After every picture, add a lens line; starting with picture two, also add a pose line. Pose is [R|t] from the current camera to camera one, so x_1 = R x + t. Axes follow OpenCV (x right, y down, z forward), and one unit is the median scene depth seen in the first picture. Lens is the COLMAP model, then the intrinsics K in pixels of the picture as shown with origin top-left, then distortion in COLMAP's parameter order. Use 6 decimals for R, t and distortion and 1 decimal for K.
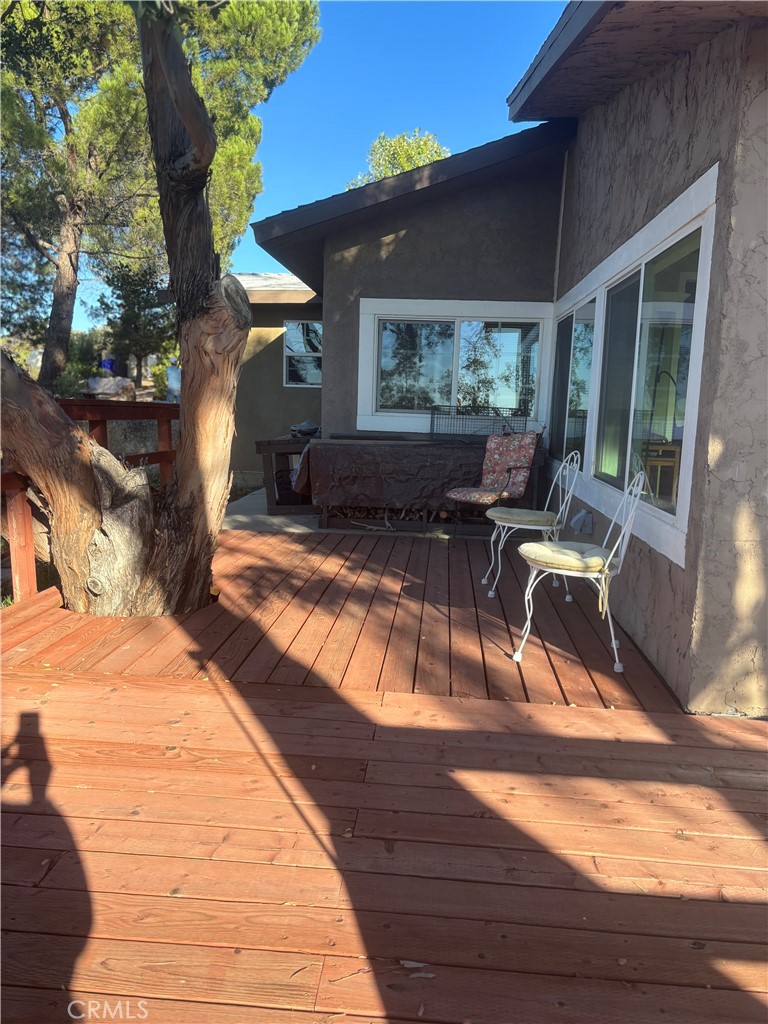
lens RADIAL K [[778.4, 0, 384.0], [0, 778.4, 512.0], [0, 0, 1]] dist [0.006402, -0.003642]
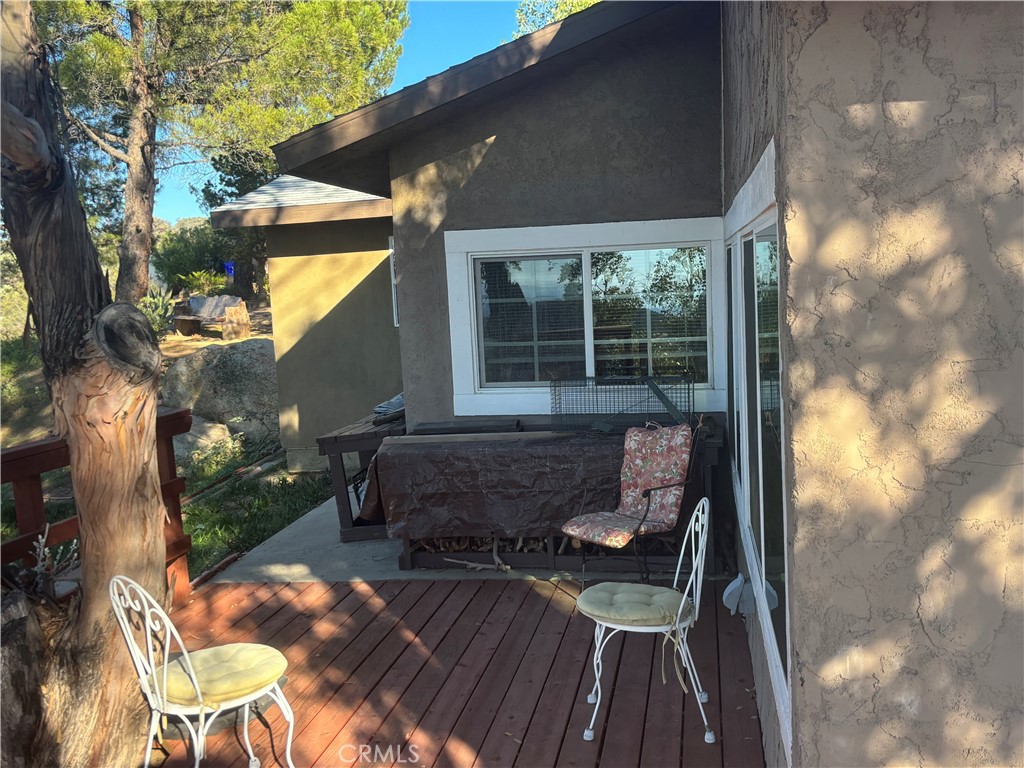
lens RADIAL K [[1050.1, 0, 512.0], [0, 1050.1, 384.0], [0, 0, 1]] dist [0.049961, 0.008858]
pose [[0.992667, -0.065907, -0.101329, 0.122683], [0.061627, 0.997093, -0.044801, -0.096868], [0.103987, 0.038227, 0.993844, 0.078768]]
